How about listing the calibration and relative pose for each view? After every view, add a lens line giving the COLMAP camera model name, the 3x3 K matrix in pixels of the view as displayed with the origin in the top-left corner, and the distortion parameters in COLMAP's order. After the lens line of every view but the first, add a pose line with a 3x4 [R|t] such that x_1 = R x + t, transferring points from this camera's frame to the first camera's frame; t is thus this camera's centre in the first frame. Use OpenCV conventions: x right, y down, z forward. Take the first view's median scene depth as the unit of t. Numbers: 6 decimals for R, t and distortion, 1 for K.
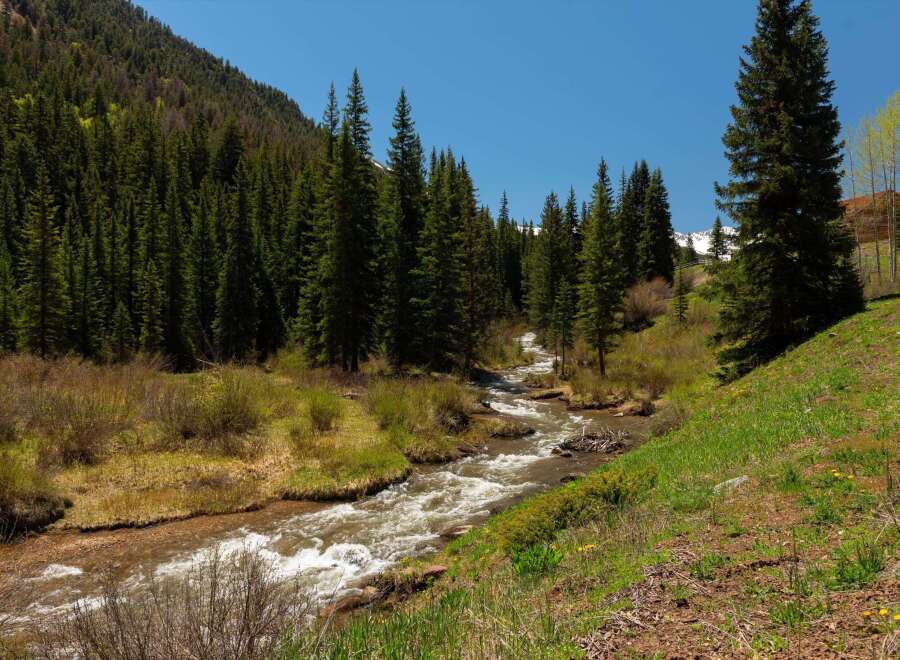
lens RADIAL K [[560.8, 0, 447.8], [0, 560.8, 309.0], [0, 0, 1]] dist [0.042972, -0.001757]
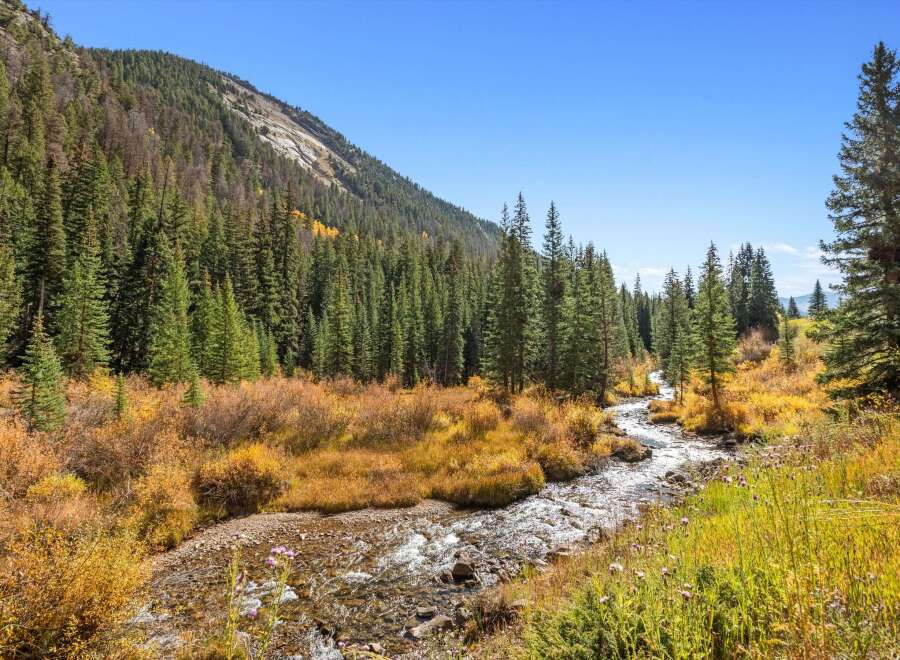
lens RADIAL K [[415.9, 0, 450.0], [0, 415.9, 330.0], [0, 0, 1]] dist [0.028047, -0.000058]
pose [[0.960651, -0.013052, -0.277452, -0.039566], [-0.000924, 0.998740, -0.050182, -0.001813], [0.277757, 0.048464, 0.959428, -0.100855]]
